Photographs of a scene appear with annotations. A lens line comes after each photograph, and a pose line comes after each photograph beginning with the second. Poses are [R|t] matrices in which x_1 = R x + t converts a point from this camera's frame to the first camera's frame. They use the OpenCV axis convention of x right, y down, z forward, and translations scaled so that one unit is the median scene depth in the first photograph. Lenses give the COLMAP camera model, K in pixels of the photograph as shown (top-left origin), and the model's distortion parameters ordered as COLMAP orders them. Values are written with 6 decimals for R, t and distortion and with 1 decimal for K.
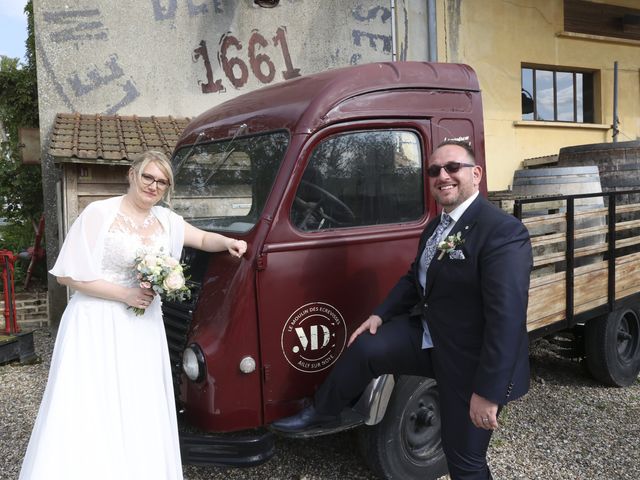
lens RADIAL K [[567.7, 0, 320.0], [0, 567.7, 240.0], [0, 0, 1]] dist [0.016195, -0.002816]
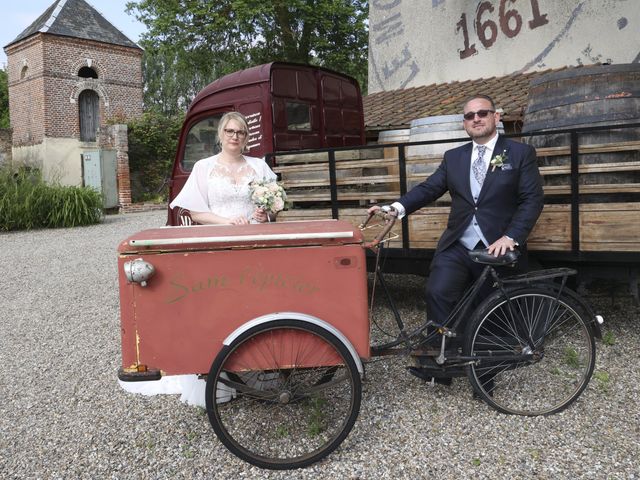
lens RADIAL K [[588.3, 0, 324.9], [0, 588.3, 237.5], [0, 0, 1]] dist [0.027515, -0.000226]
pose [[0.379290, 0.121524, -0.917263, 1.939400], [-0.040659, 0.992569, 0.114689, -0.037850], [0.924384, -0.006205, 0.381412, 0.581845]]
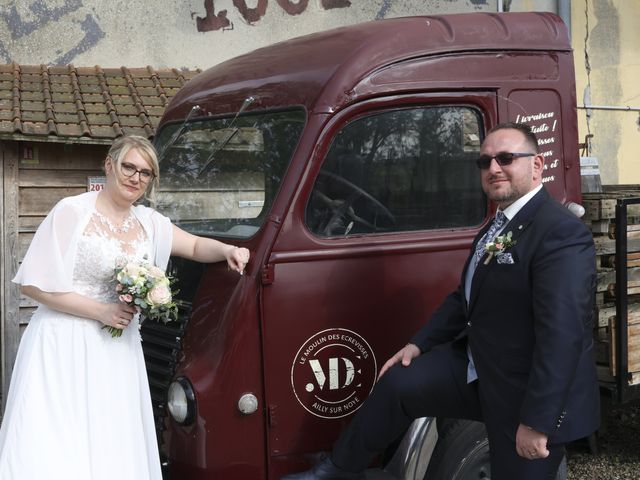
lens RADIAL K [[1026.7, 0, 311.1], [0, 1026.7, 240.7], [0, 0, 1]] dist [0.047803, 0.029711]
pose [[0.995861, 0.012678, -0.089999, 0.075143], [-0.014876, 0.999606, -0.023790, 0.021294], [0.089662, 0.025031, 0.995658, -0.370580]]
